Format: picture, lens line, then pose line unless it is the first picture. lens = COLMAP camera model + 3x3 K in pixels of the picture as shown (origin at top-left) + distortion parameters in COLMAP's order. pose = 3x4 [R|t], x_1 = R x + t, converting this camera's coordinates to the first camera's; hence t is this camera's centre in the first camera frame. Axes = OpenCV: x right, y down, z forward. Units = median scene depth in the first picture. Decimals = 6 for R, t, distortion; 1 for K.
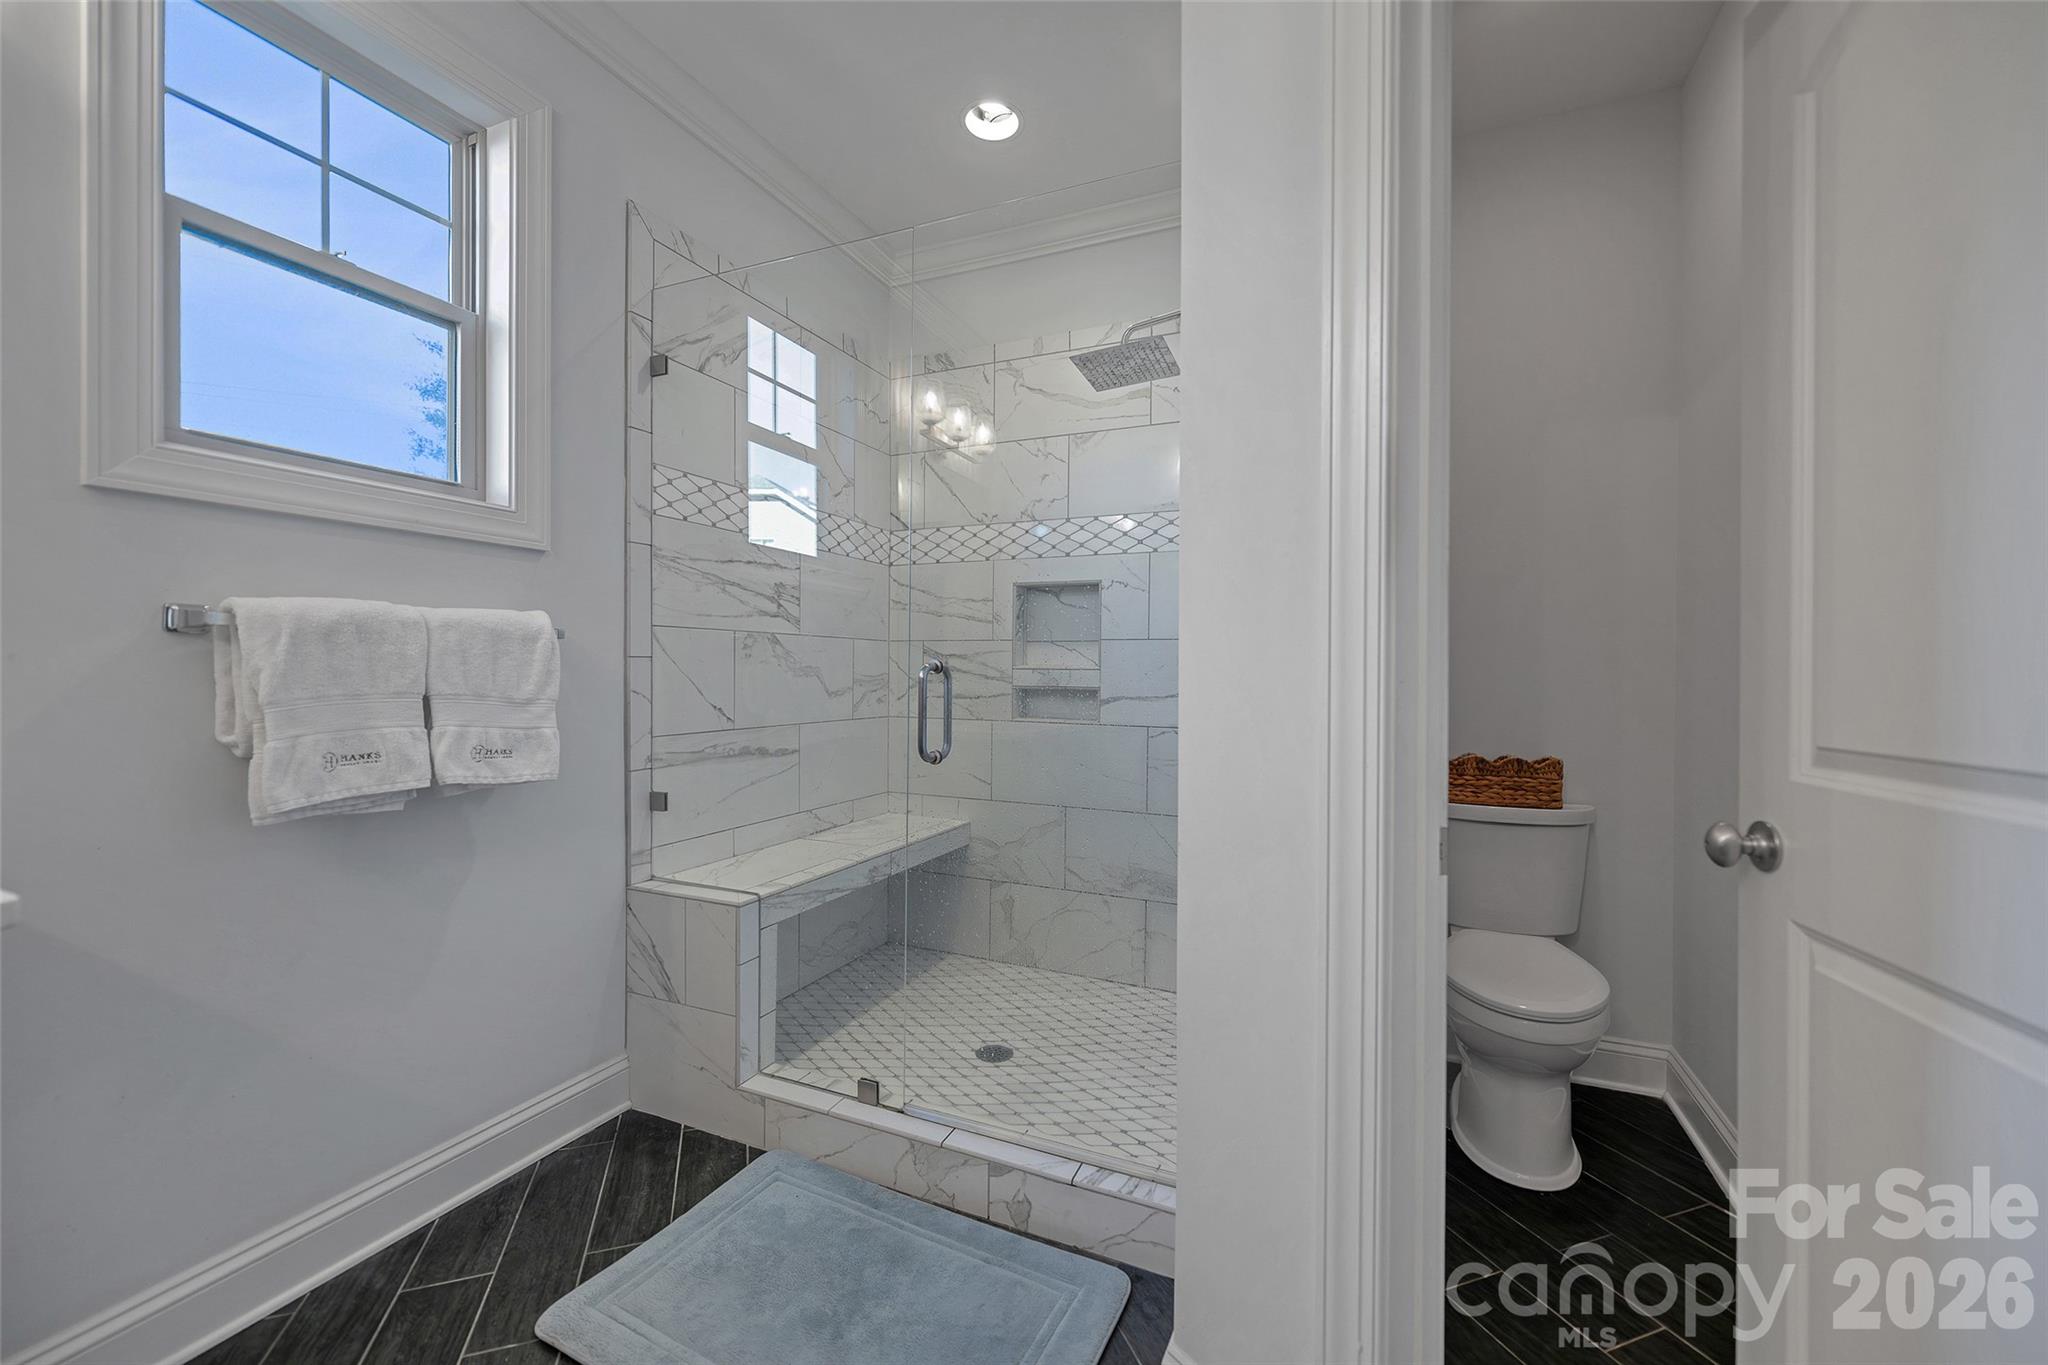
lens RADIAL K [[810.8, 0, 1045.2], [0, 810.8, 676.9], [0, 0, 1]] dist [-0.000385, -0.000527]
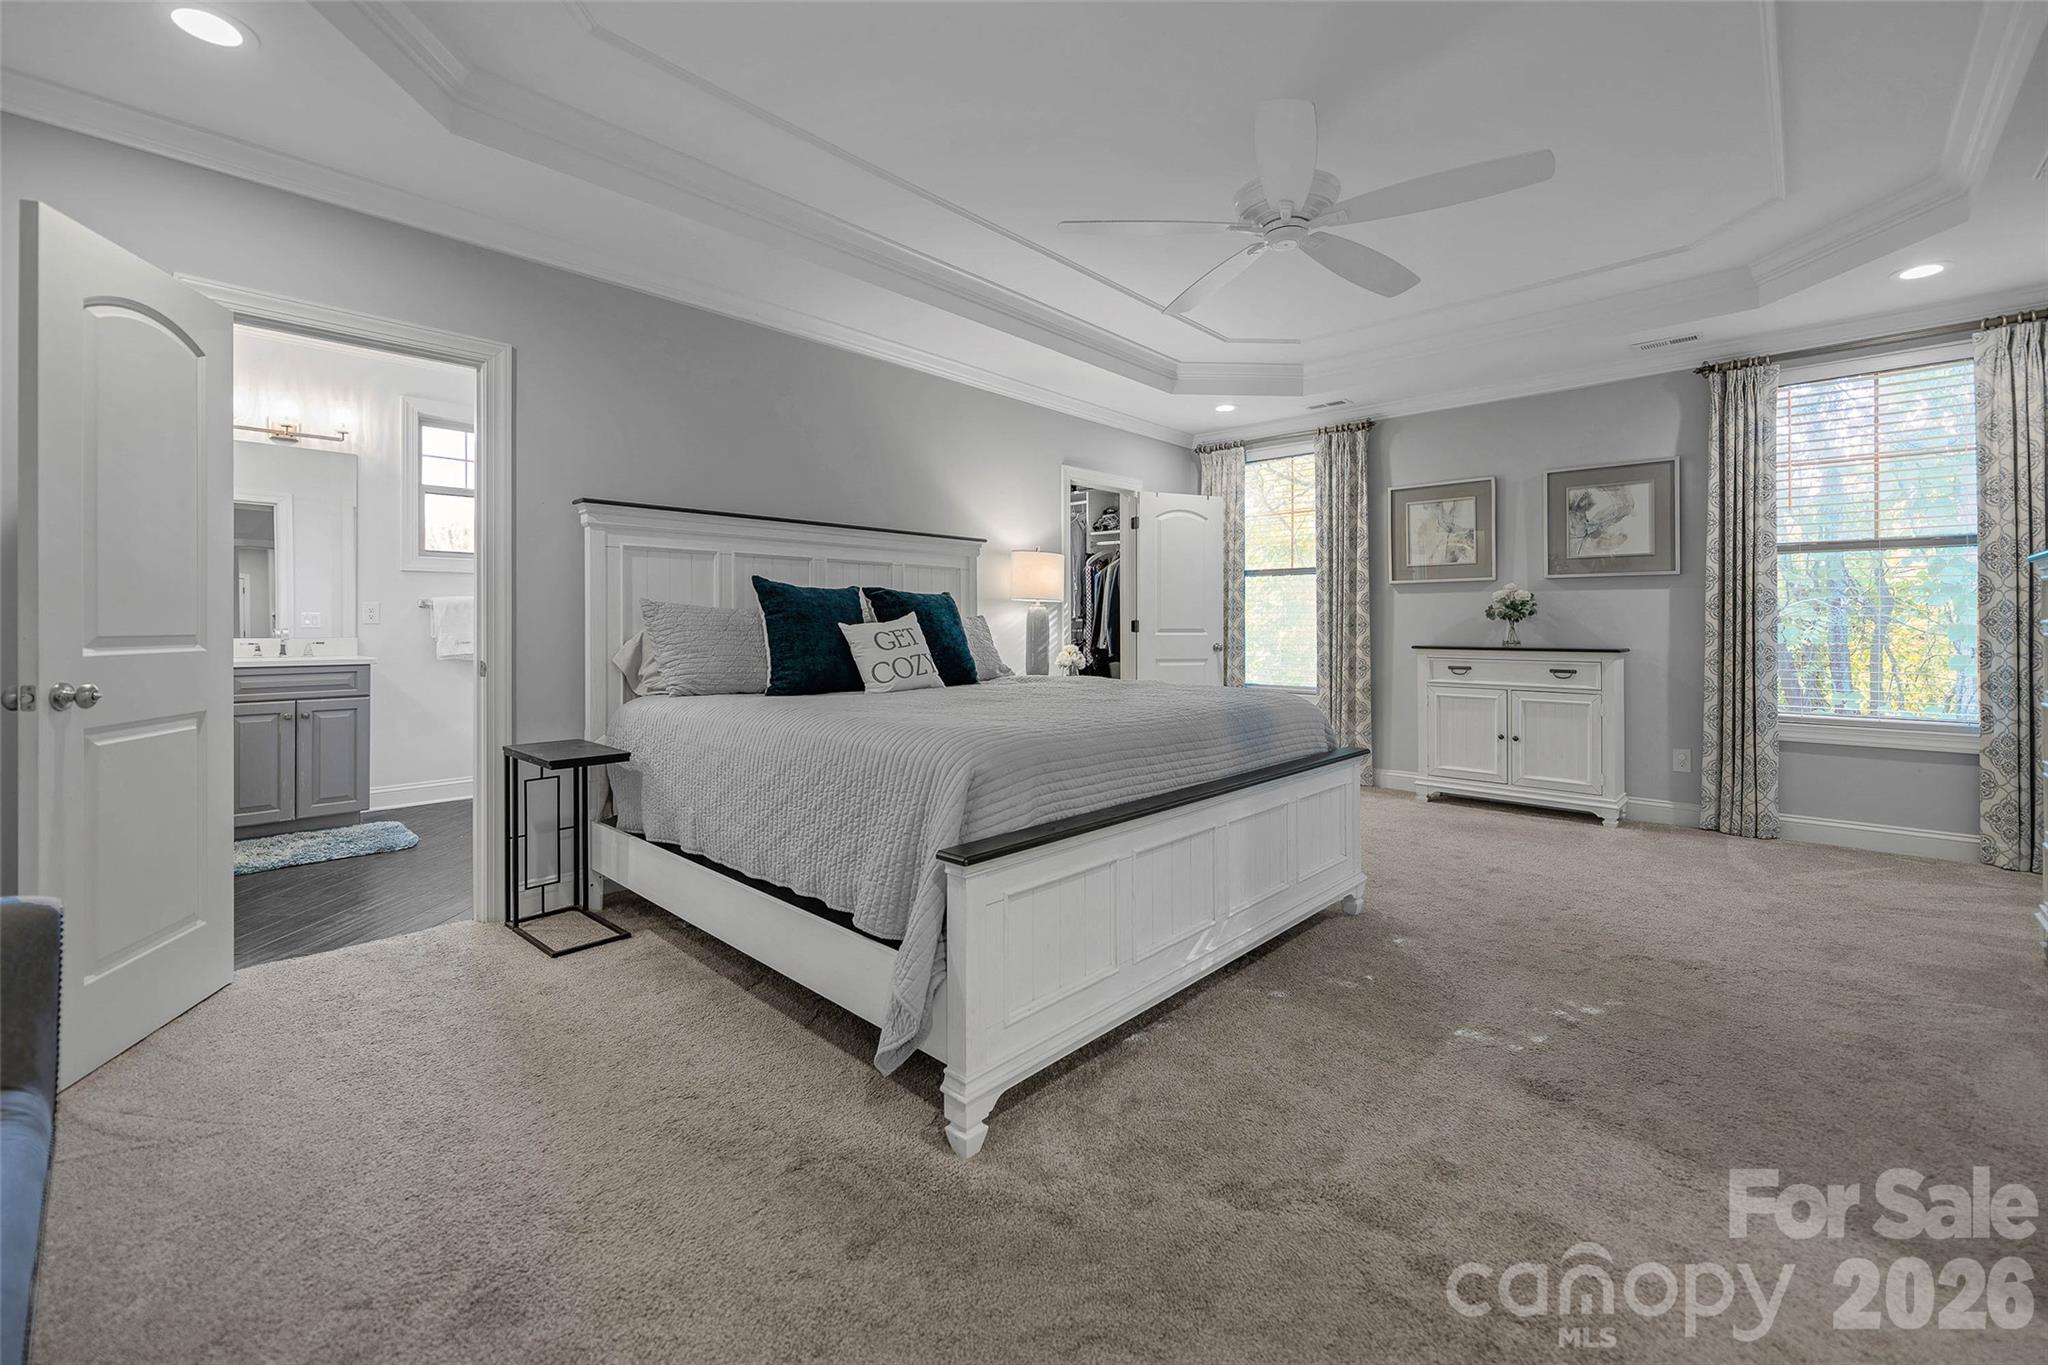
lens RADIAL K [[855.6, 0, 1016.3], [0, 855.6, 626.3], [0, 0, 1]] dist [0.018636, -0.000006]
pose [[0.939354, -0.000885, -0.342949, 1.866174], [-0.000840, 0.999988, -0.004880, 0.032898], [0.342949, 0.004872, 0.939341, -1.168602]]
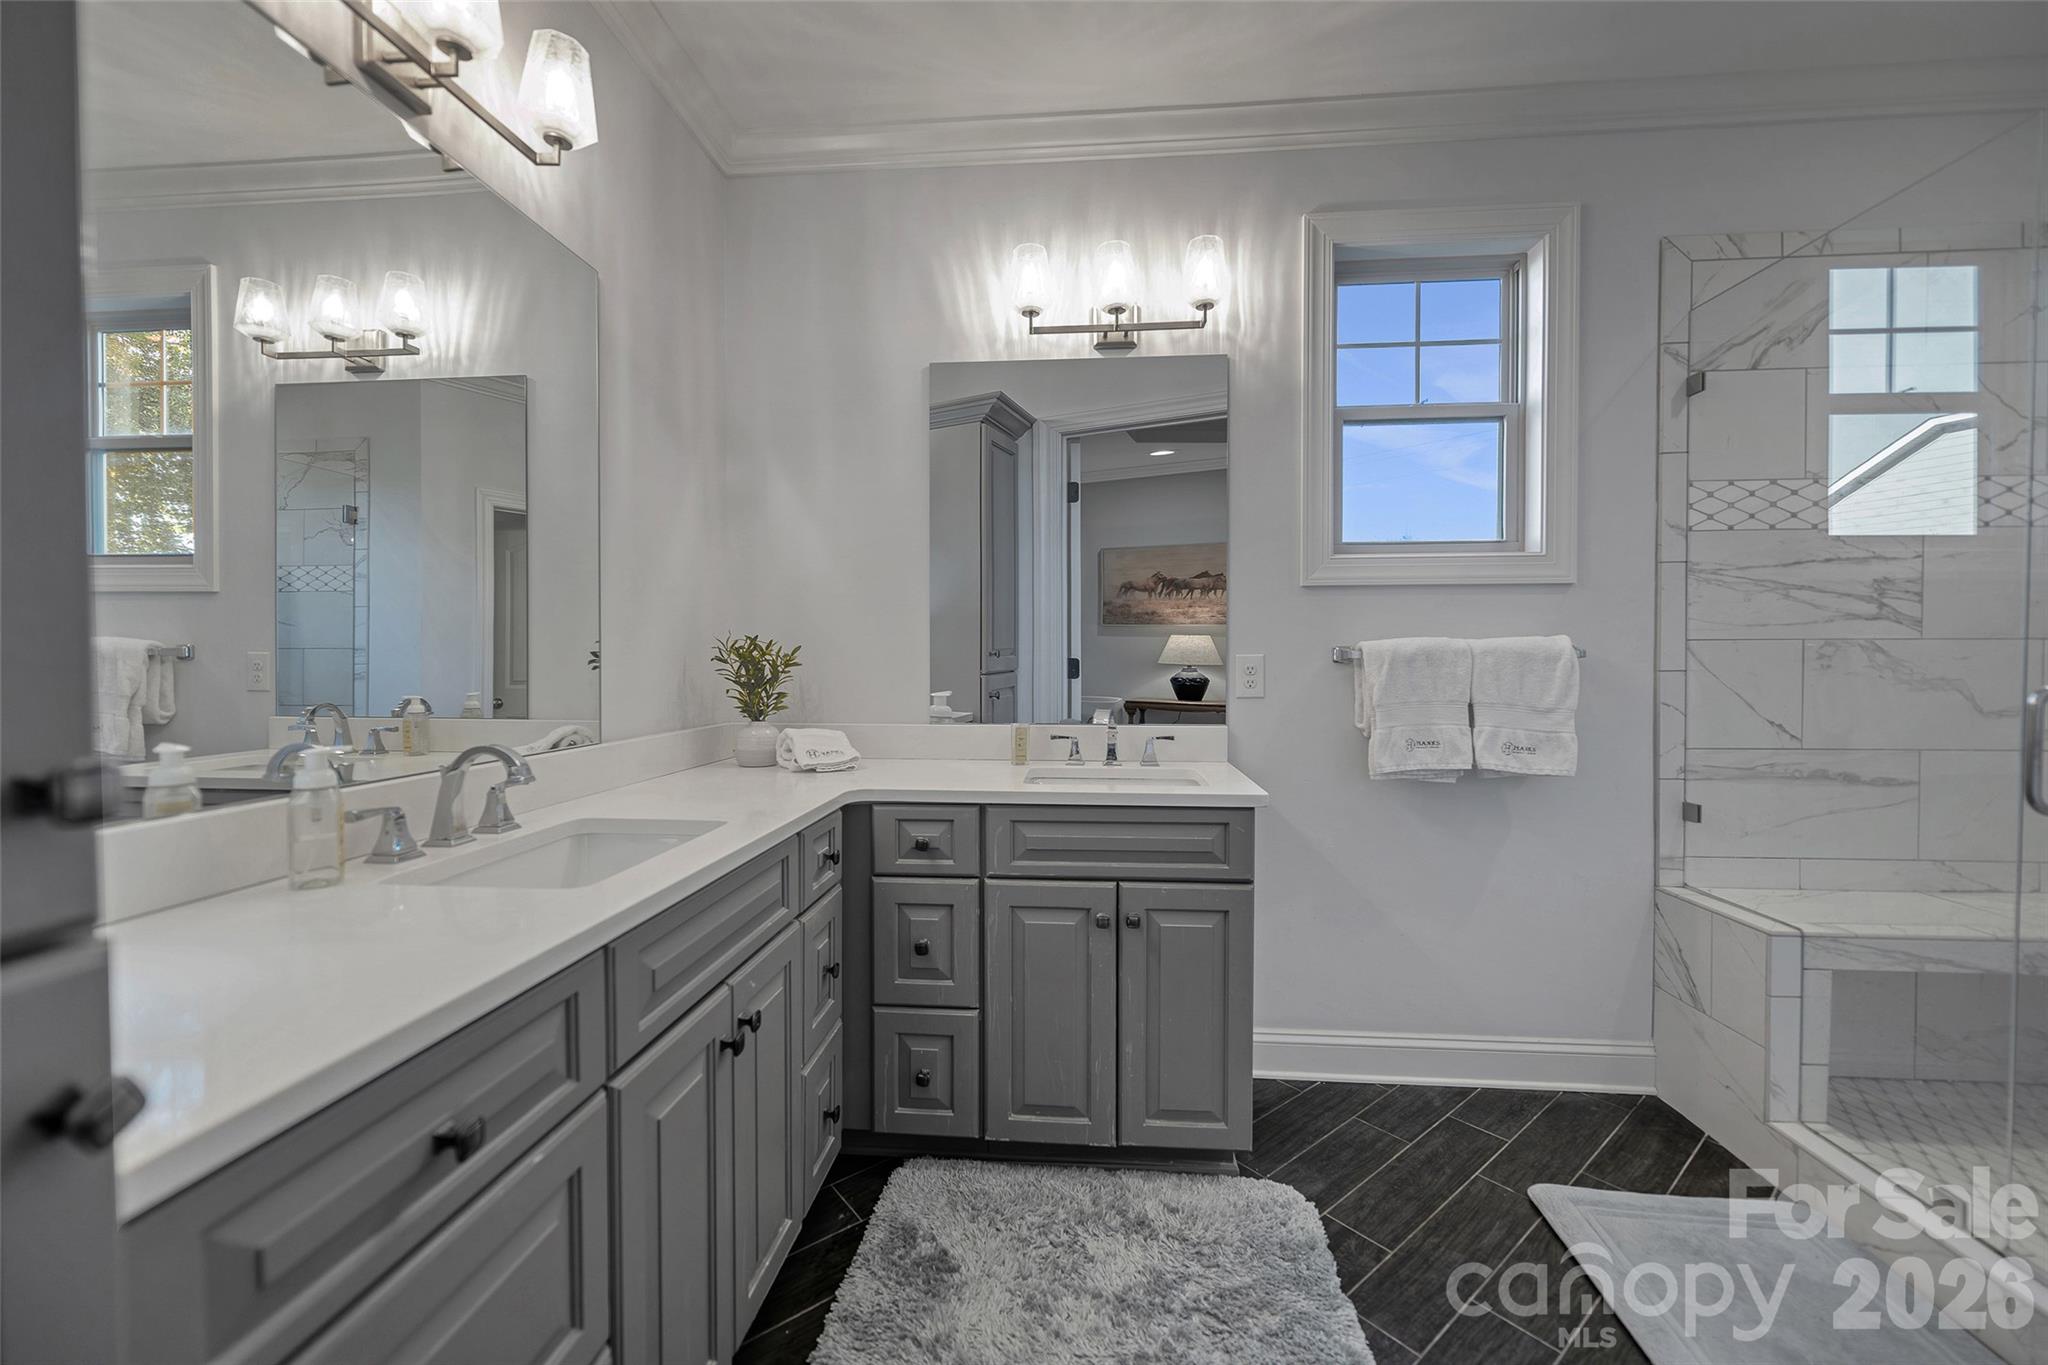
lens RADIAL K [[824.4, 0, 999.9], [0, 824.4, 671.9], [0, 0, 1]] dist [0.001378, -0.000266]
pose [[0.299601, 0.004852, -0.954052, 0.263372], [-0.002027, 0.999988, 0.004449, -0.027245], [0.954063, 0.000601, 0.299607, -0.148668]]
